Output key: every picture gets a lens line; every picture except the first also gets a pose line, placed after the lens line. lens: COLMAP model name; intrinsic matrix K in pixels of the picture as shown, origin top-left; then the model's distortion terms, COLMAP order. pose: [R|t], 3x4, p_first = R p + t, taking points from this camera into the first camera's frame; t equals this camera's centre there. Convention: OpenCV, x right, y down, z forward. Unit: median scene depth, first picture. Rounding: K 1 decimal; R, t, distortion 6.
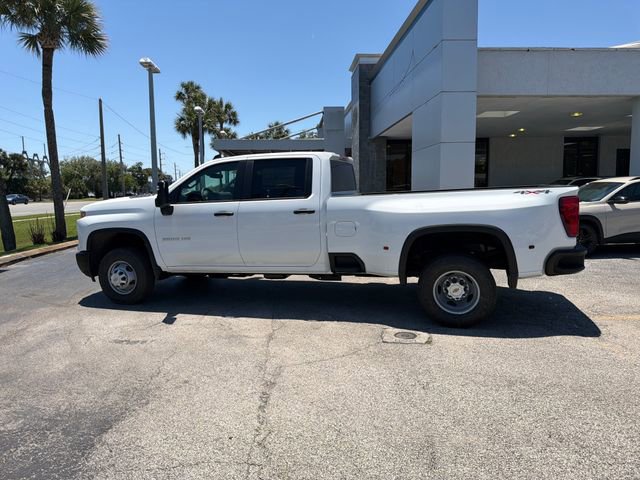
lens RADIAL K [[452.7, 0, 314.9], [0, 452.7, 236.2], [0, 0, 1]] dist [0.046689, -0.061103]
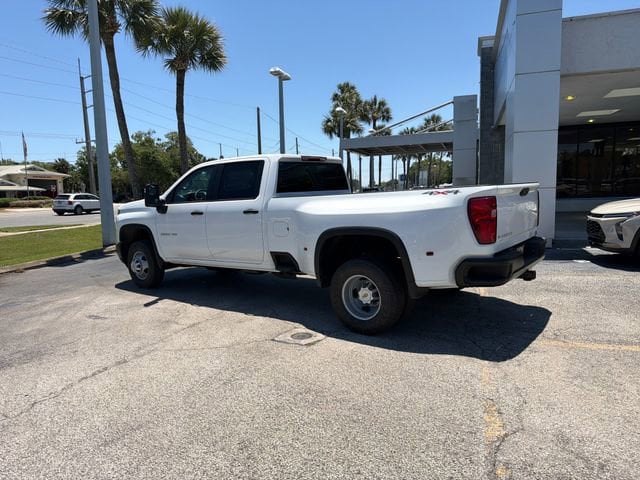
lens RADIAL K [[452.7, 0, 315.4], [0, 452.7, 241.7], [0, 0, 1]] dist [0.046689, -0.061103]
pose [[0.929137, 0.031645, -0.368380, 0.507994], [-0.024186, 0.999399, 0.024850, -0.014234], [0.368945, -0.014180, 0.929343, 0.070248]]
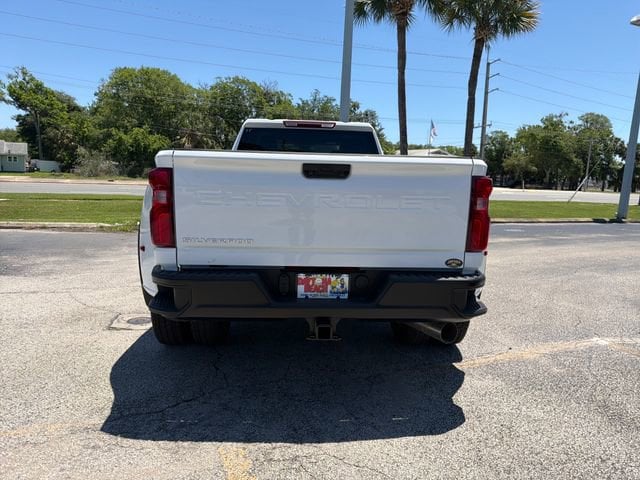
lens RADIAL K [[452.7, 0, 321.9], [0, 452.7, 241.6], [0, 0, 1]] dist [0.046689, -0.061103]
pose [[0.337153, 0.164189, -0.927022, 0.973787], [-0.134971, 0.982933, 0.125003, -0.083200], [0.931725, 0.082976, 0.353560, 0.861956]]
